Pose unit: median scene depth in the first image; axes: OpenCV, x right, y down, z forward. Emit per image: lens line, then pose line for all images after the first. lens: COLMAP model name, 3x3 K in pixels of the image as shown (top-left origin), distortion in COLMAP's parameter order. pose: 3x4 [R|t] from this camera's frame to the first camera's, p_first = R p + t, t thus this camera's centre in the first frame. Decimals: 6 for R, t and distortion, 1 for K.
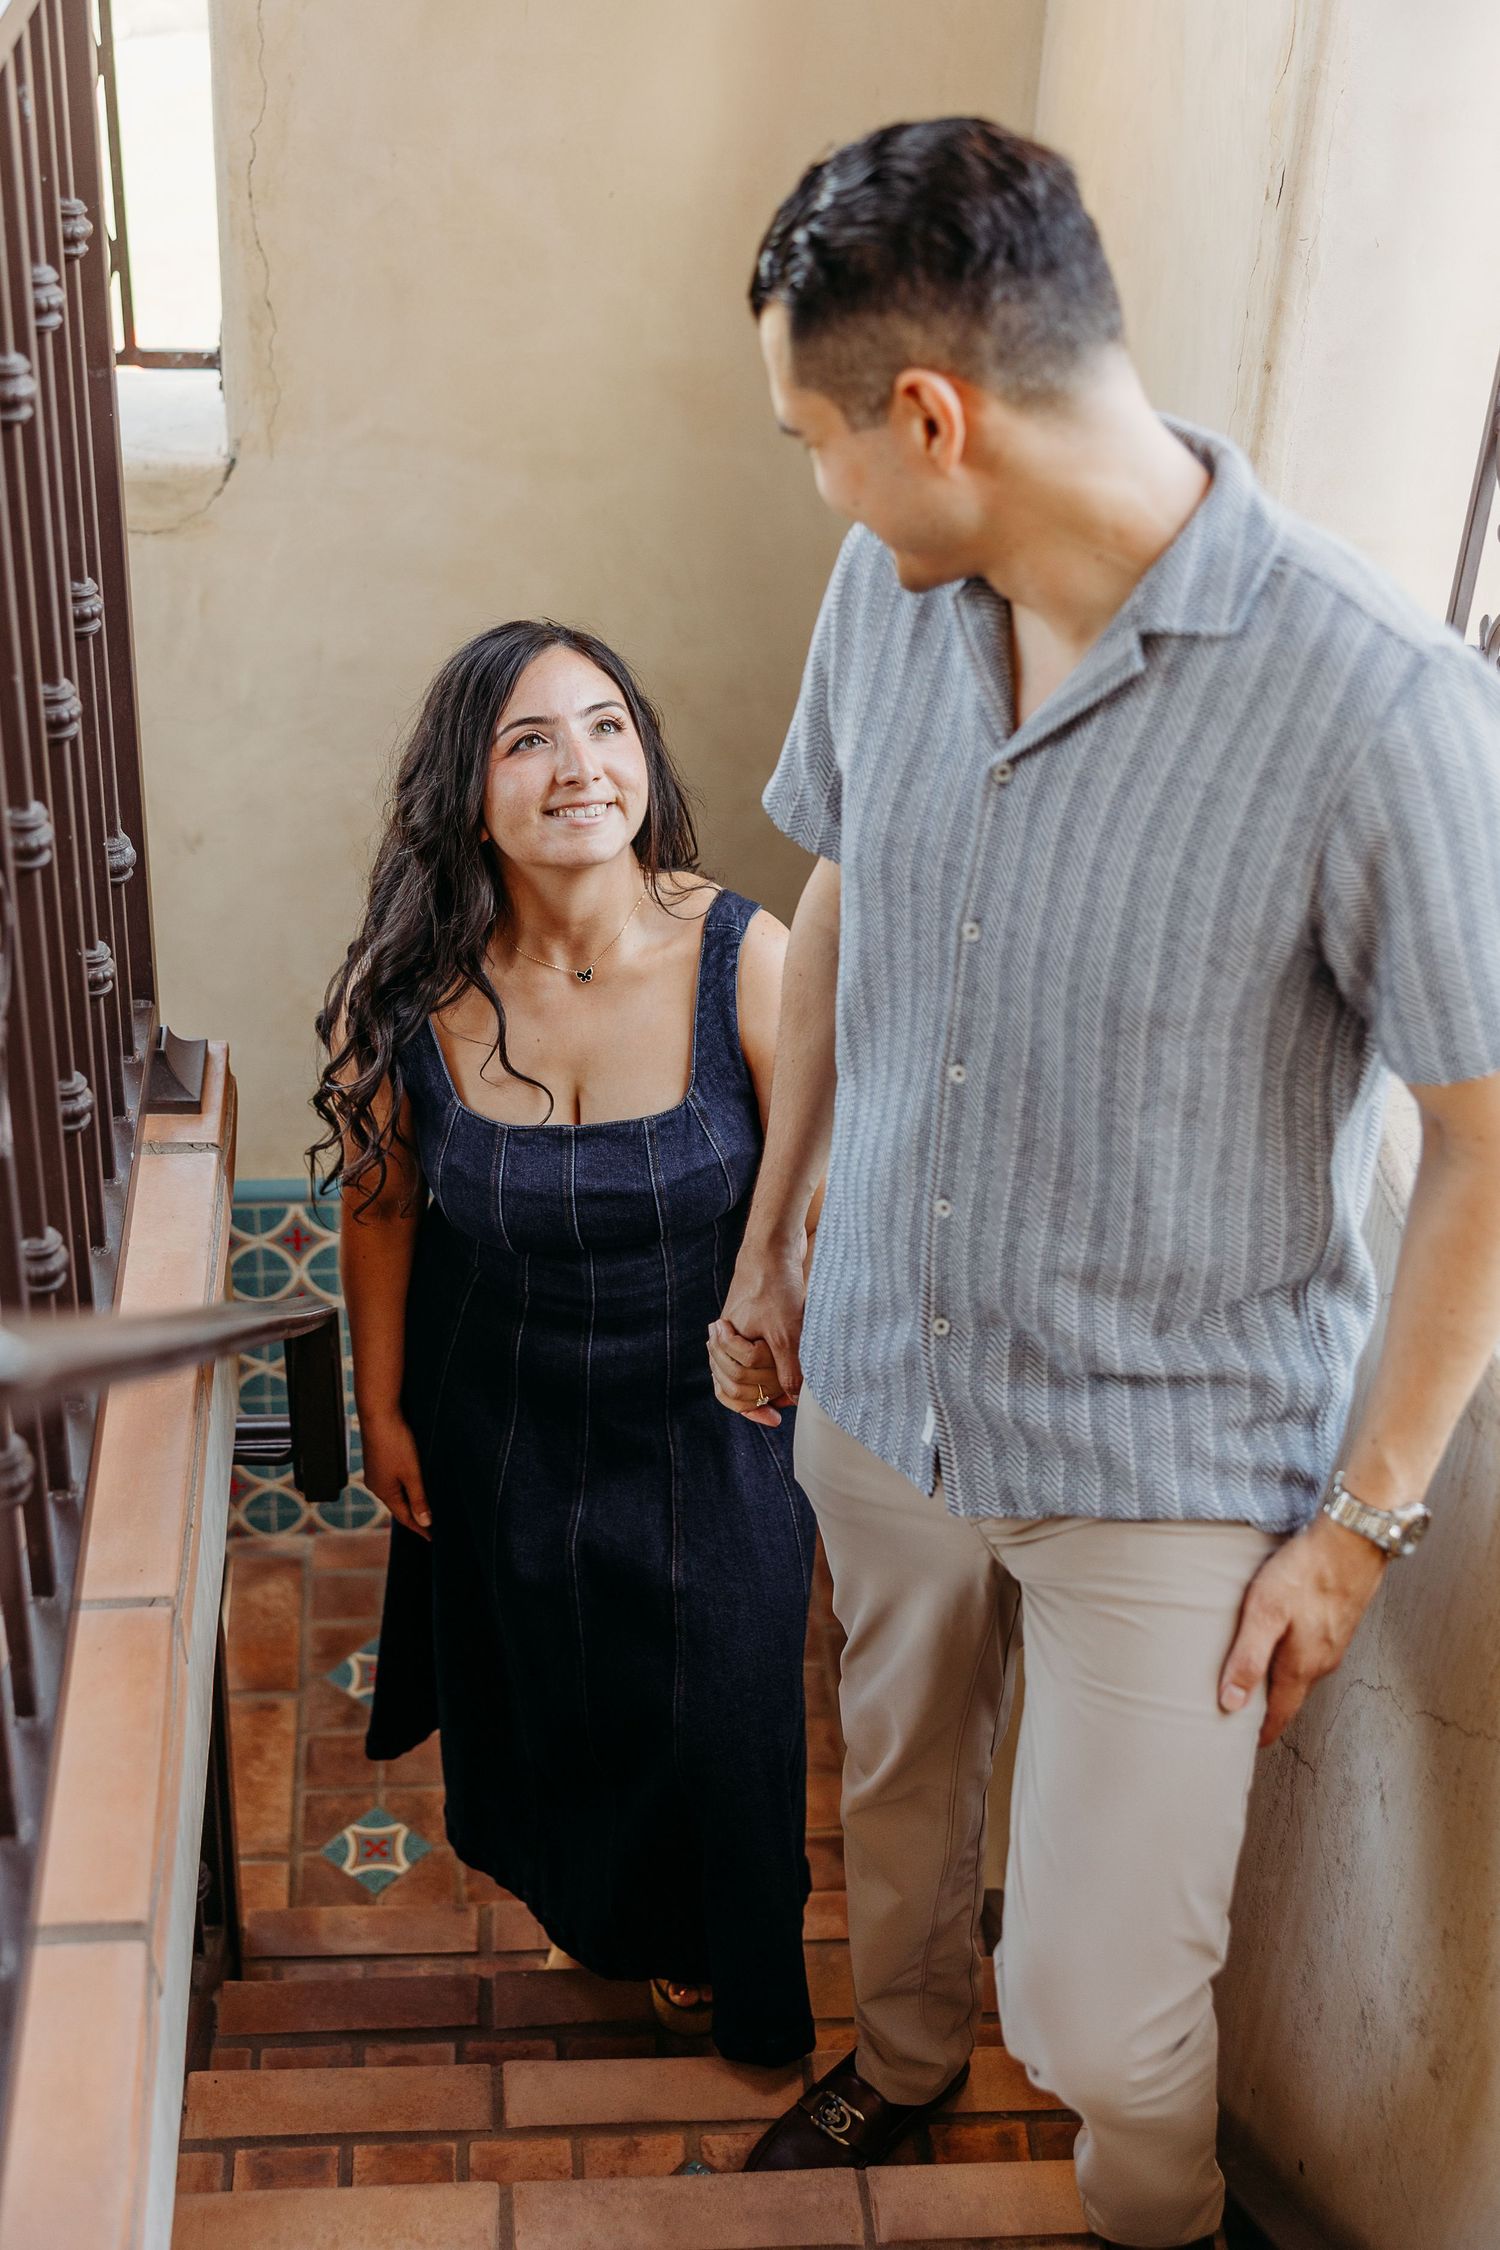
lens RADIAL K [[2763.8, 0, 730.6], [0, 2763.8, 1119.9], [0, 0, 1]] dist [0.025774, 0.000000]
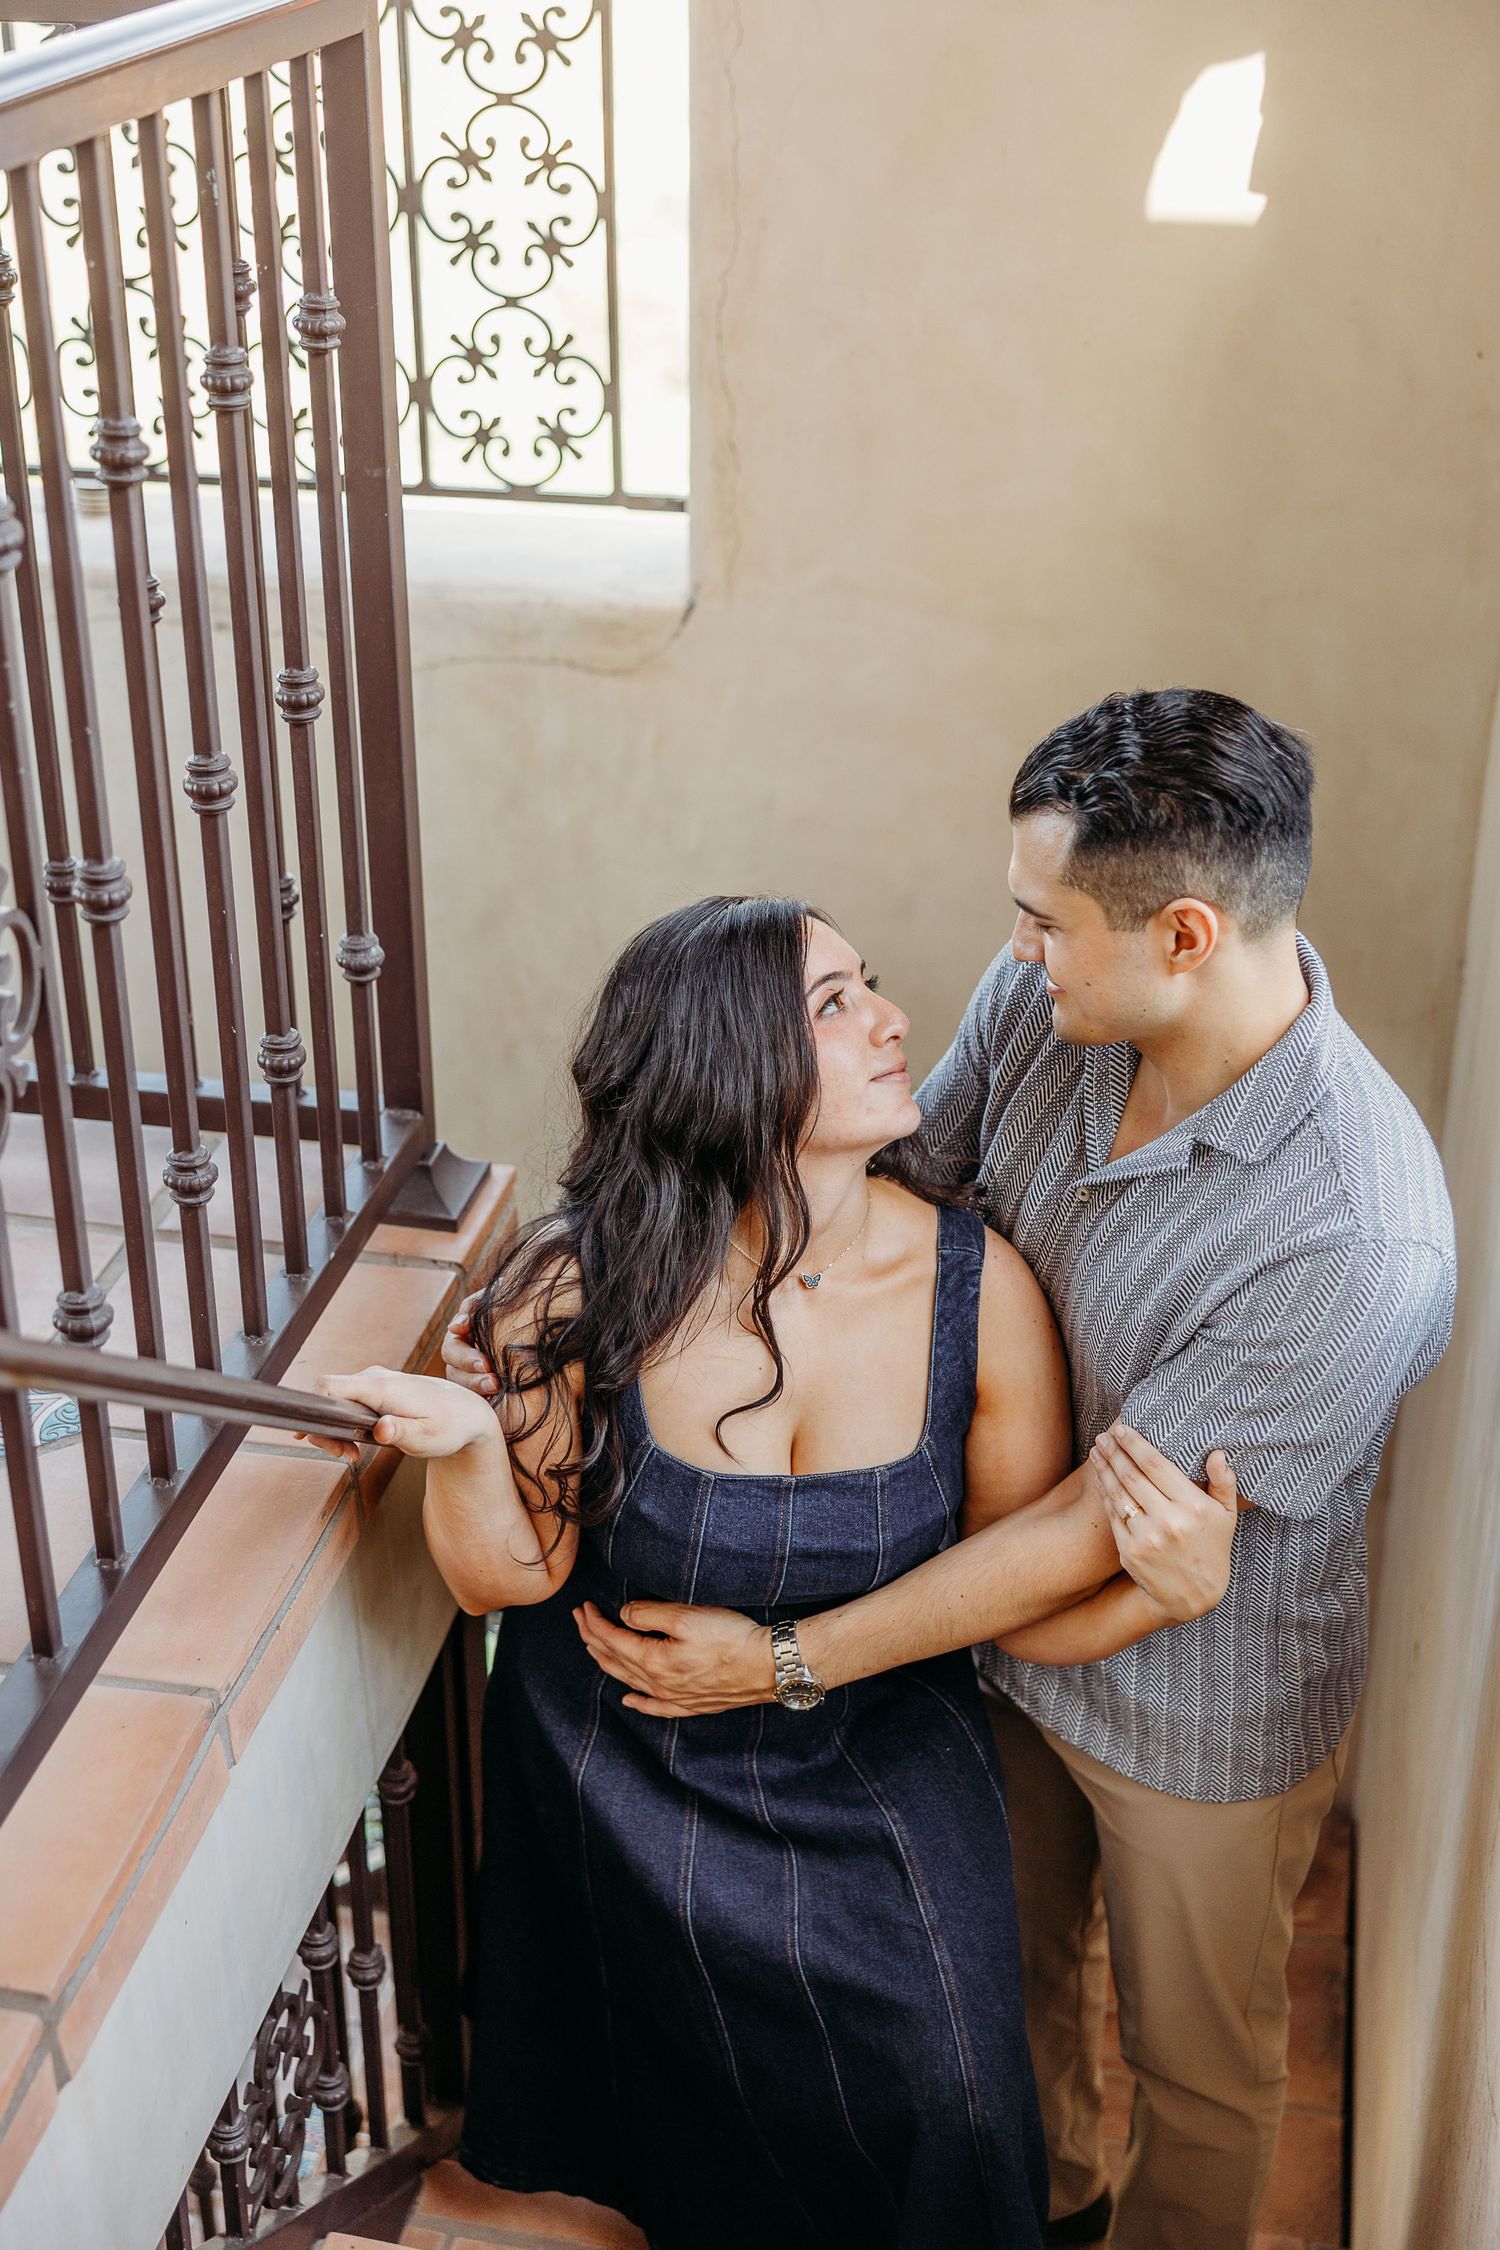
lens RADIAL K [[2924.2, 0, 755.1], [0, 2924.2, 1136.5], [0, 0, 1]] dist [0.031467, 0.000000]
pose [[0.955742, 0.094933, -0.278470, 0.198191], [-0.117705, 0.990840, -0.066192, 0.020659], [0.269635, 0.096040, 0.958161, 0.036606]]
